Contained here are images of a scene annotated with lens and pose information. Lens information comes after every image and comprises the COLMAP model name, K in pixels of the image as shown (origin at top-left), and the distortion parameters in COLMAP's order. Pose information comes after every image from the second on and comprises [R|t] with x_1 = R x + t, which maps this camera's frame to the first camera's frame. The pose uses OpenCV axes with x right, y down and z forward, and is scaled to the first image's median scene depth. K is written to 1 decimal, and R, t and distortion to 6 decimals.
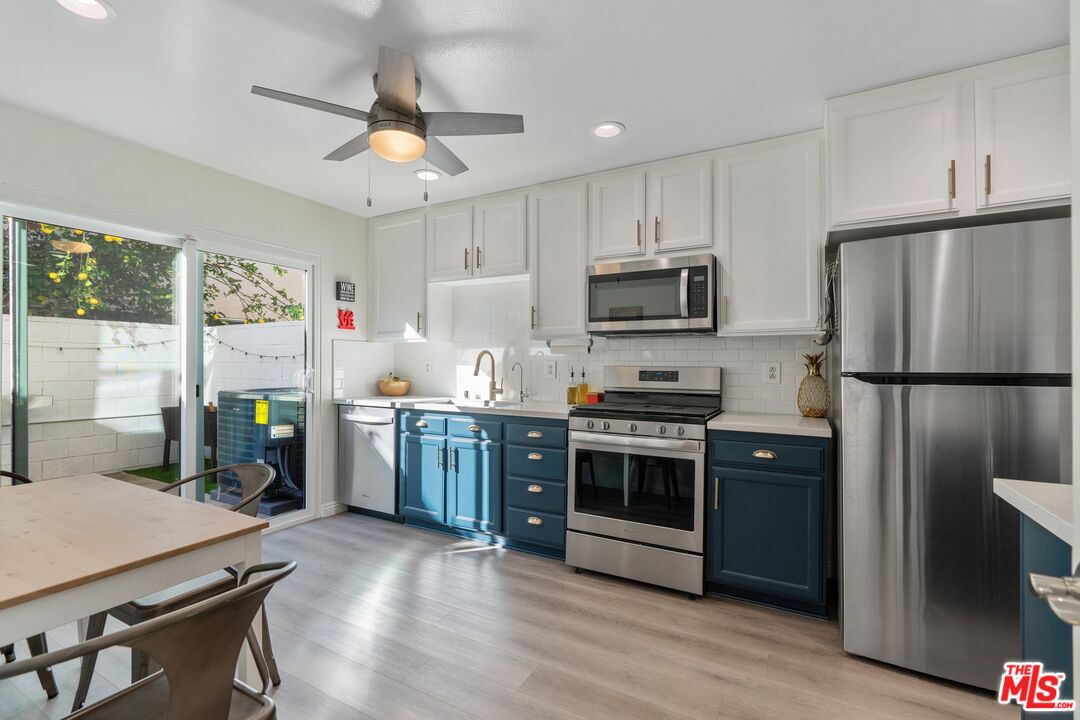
lens RADIAL K [[485.5, 0, 531.9], [0, 485.5, 359.1], [0, 0, 1]] dist [-0.002364, 0.000788]
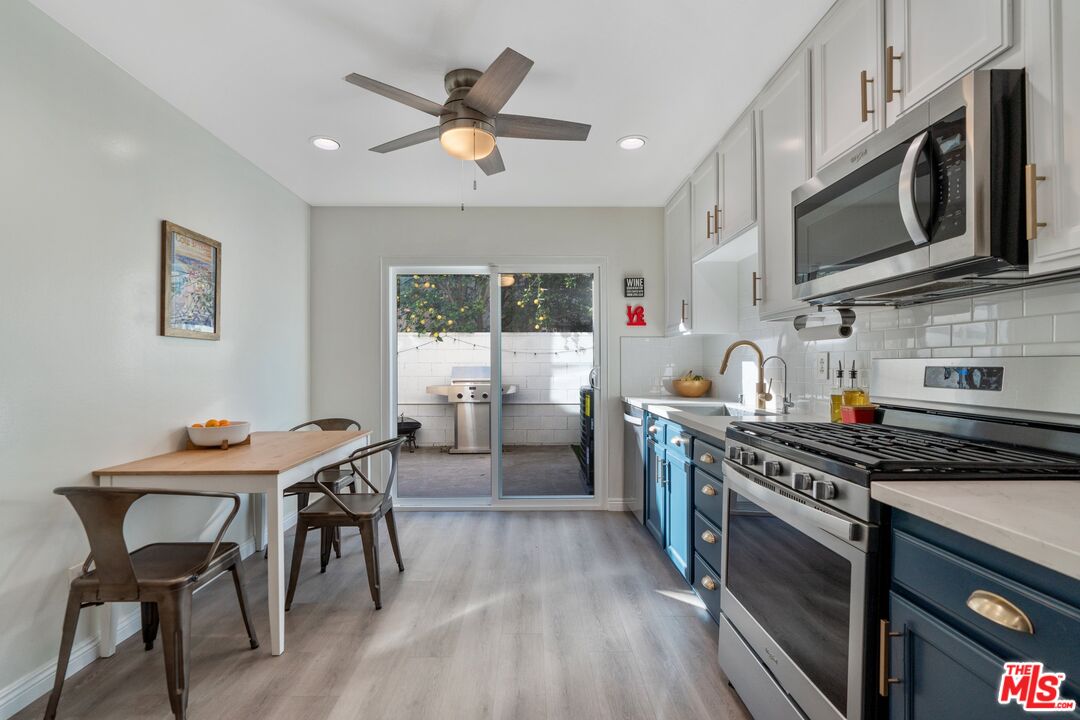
lens RADIAL K [[485.5, 0, 531.9], [0, 485.5, 359.1], [0, 0, 1]] dist [-0.002364, 0.000788]
pose [[0.501344, -0.013743, -0.865139, 0.482259], [0.009497, 0.999901, -0.010380, 0.019059], [0.865196, -0.003013, 0.501425, 0.436204]]
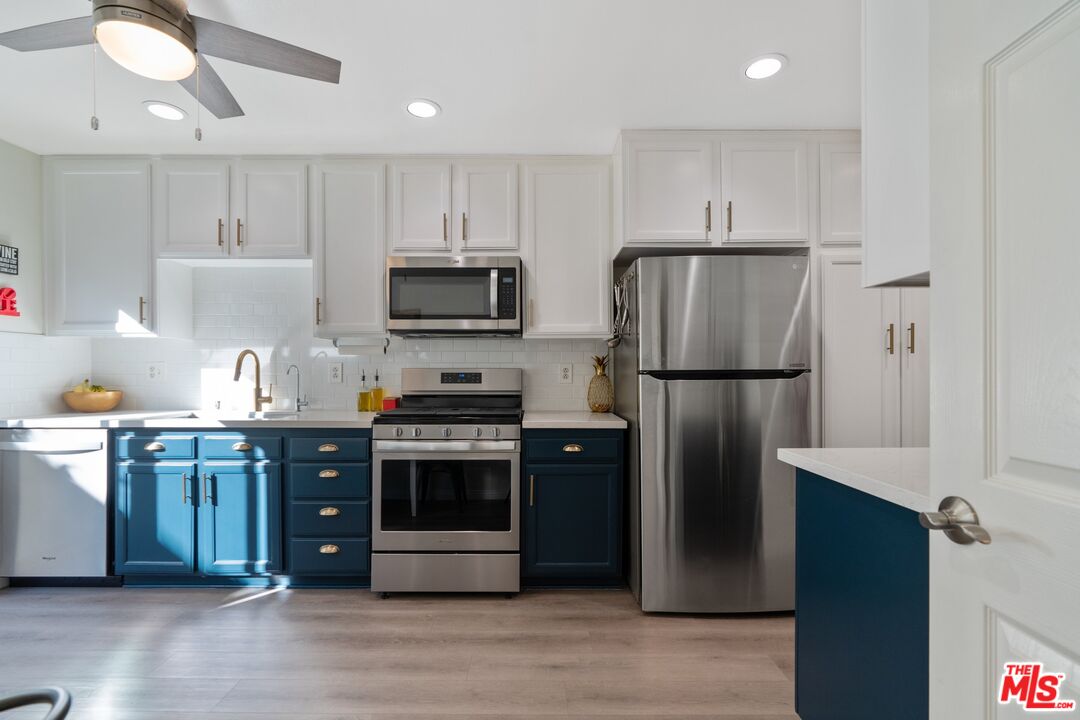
lens RADIAL K [[491.0, 0, 532.6], [0, 491.0, 370.6], [0, 0, 1]] dist [-0.014907, 0.007728]
pose [[0.871140, -0.005197, 0.491006, -0.103099], [-0.000096, 0.999942, 0.010754, 0.010113], [-0.491034, -0.009415, 0.871090, 0.078484]]
